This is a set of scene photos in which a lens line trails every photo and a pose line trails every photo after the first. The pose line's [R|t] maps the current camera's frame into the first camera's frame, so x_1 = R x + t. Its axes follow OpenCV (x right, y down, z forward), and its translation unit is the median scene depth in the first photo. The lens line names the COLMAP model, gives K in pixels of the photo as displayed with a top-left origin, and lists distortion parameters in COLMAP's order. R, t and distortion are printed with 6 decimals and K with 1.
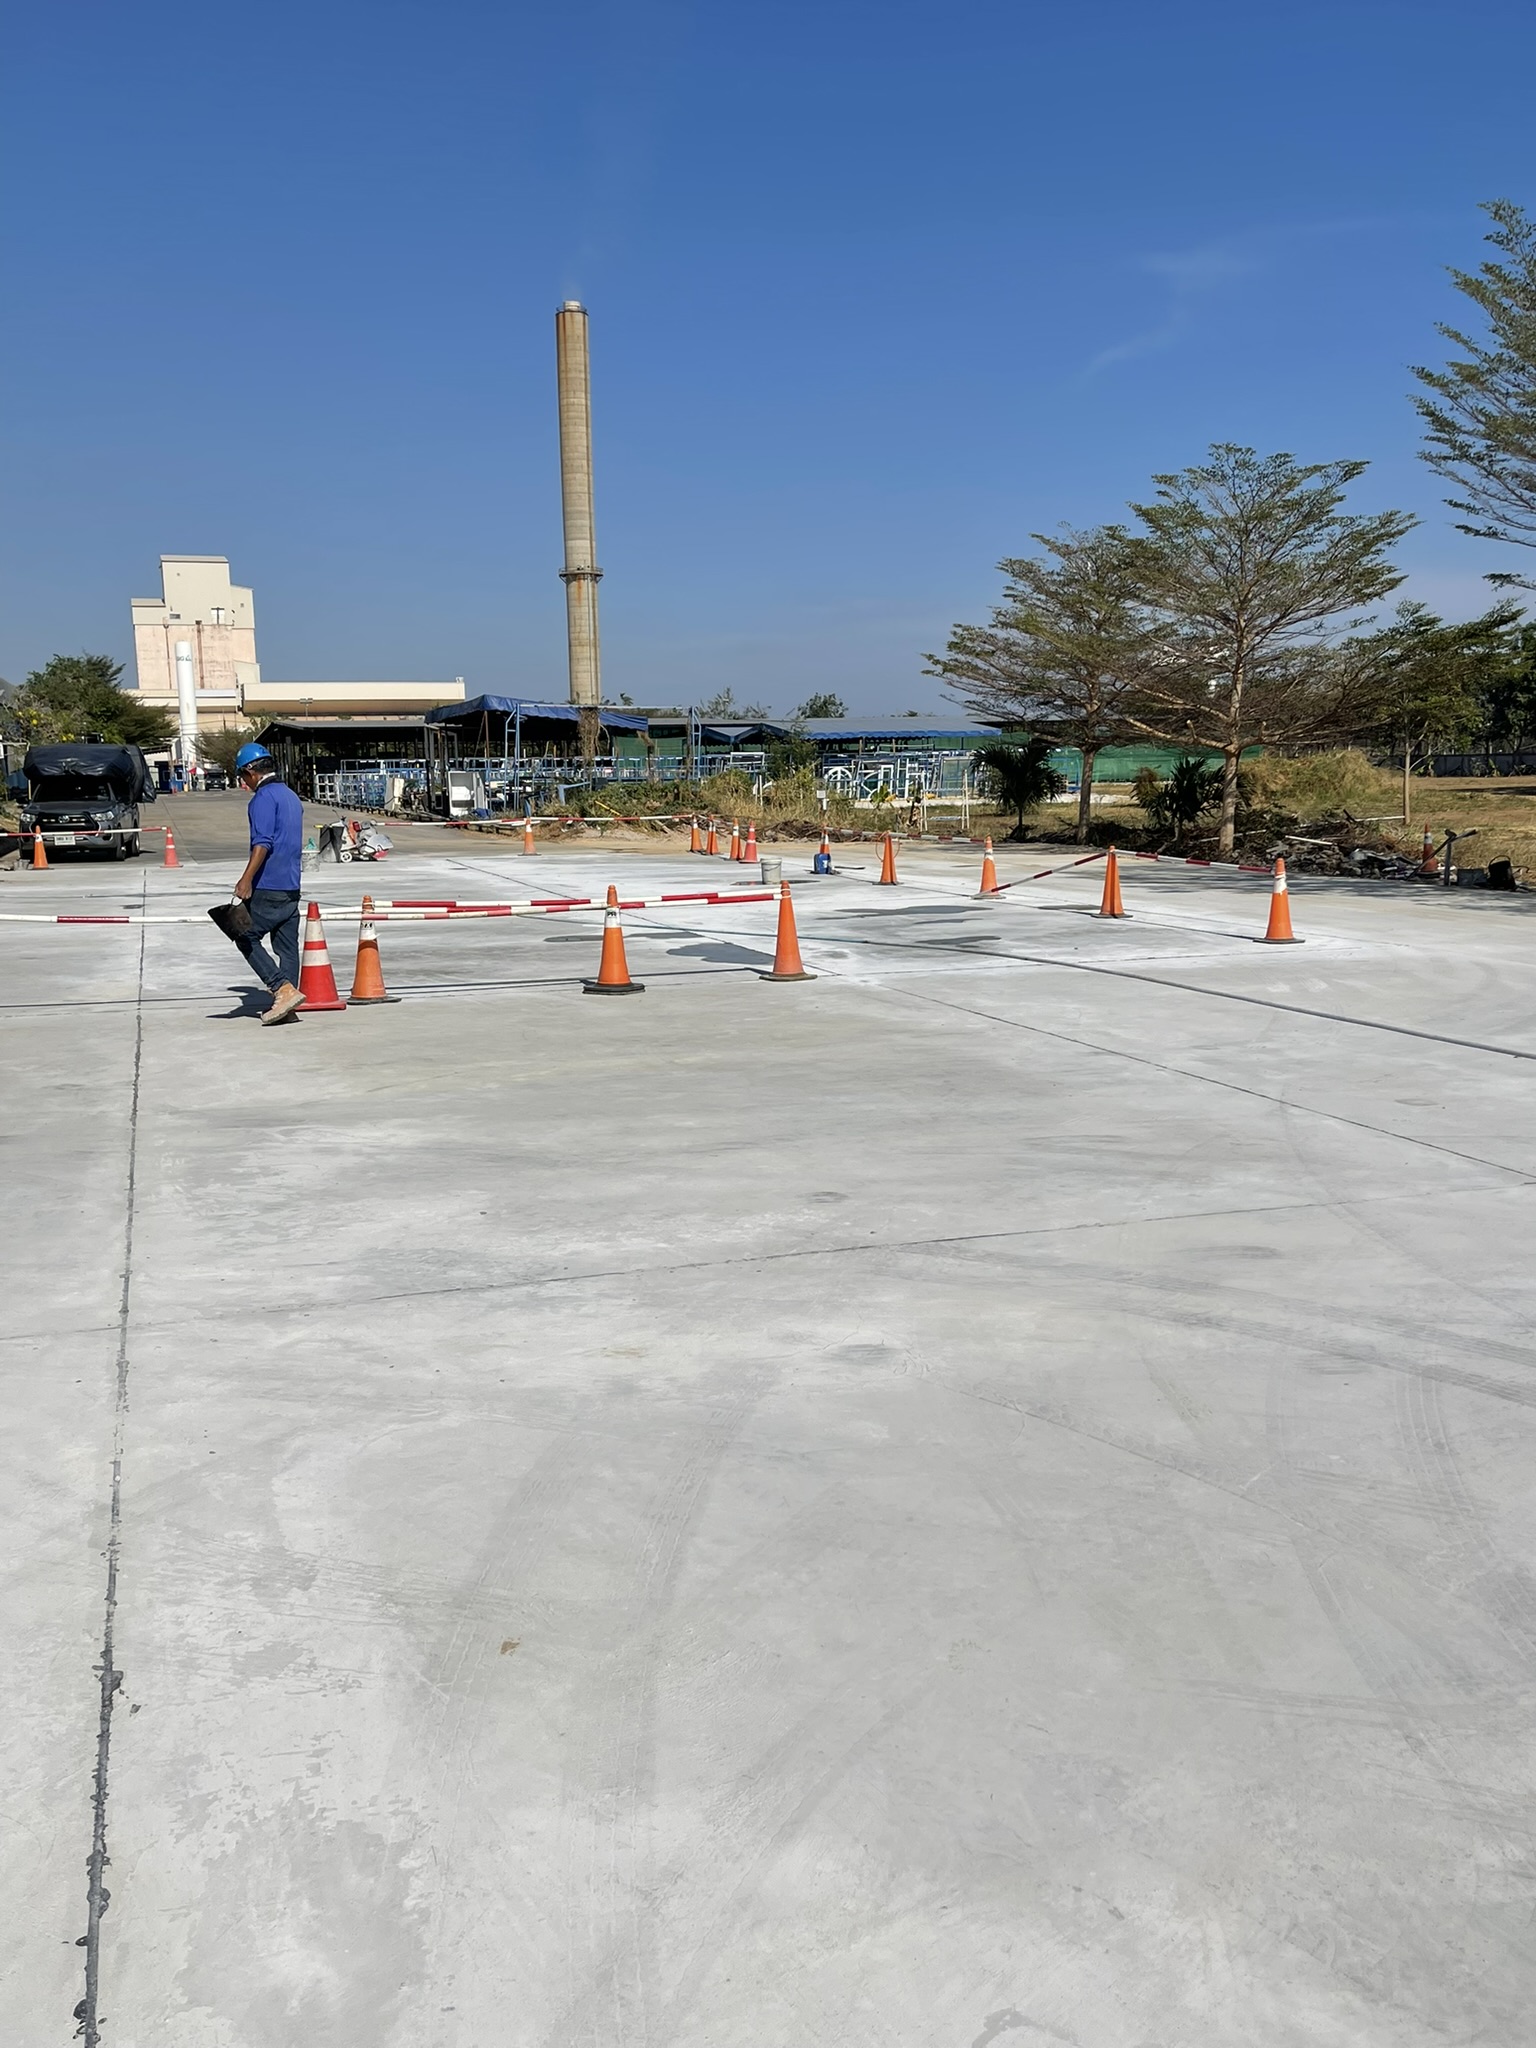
lens RADIAL K [[1860.1, 0, 768.0], [0, 1860.1, 1024.0], [0, 0, 1]] dist [-0.065541, 0.001289]
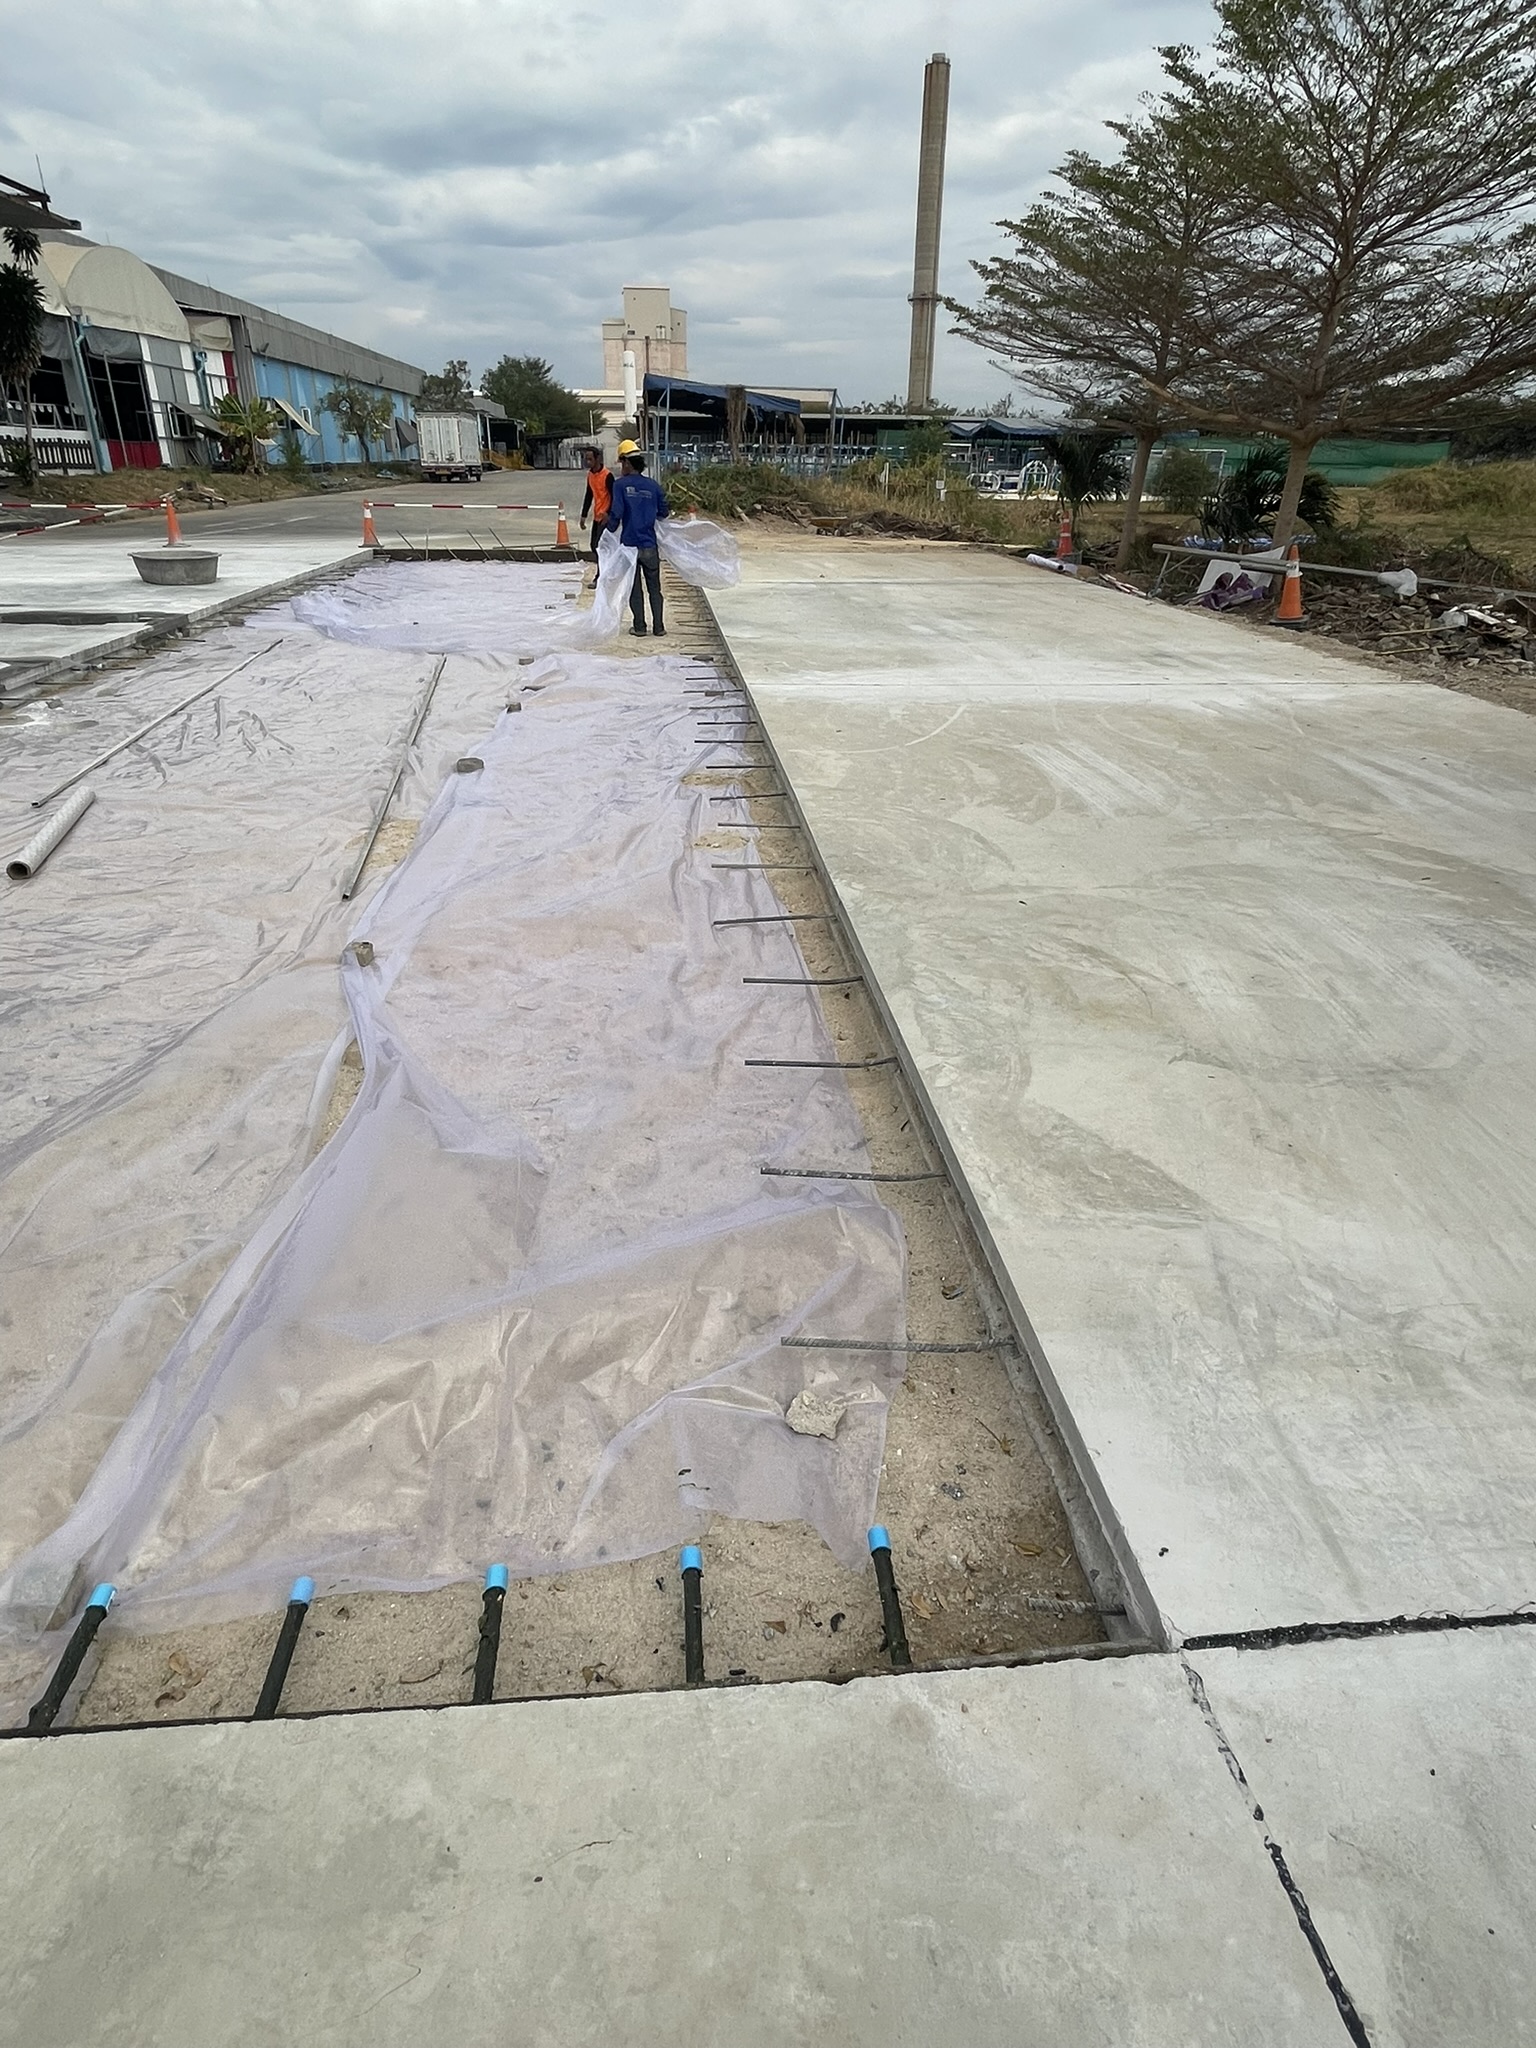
lens RADIAL K [[1125.1, 0, 768.0], [0, 1125.1, 1024.0], [0, 0, 1]] dist [0.011198, -0.027417]
pose [[0.969691, 0.133260, -0.204794, 0.052330], [-0.060957, 0.943615, 0.325385, -0.018776], [0.236608, -0.303039, 0.923138, 0.148139]]
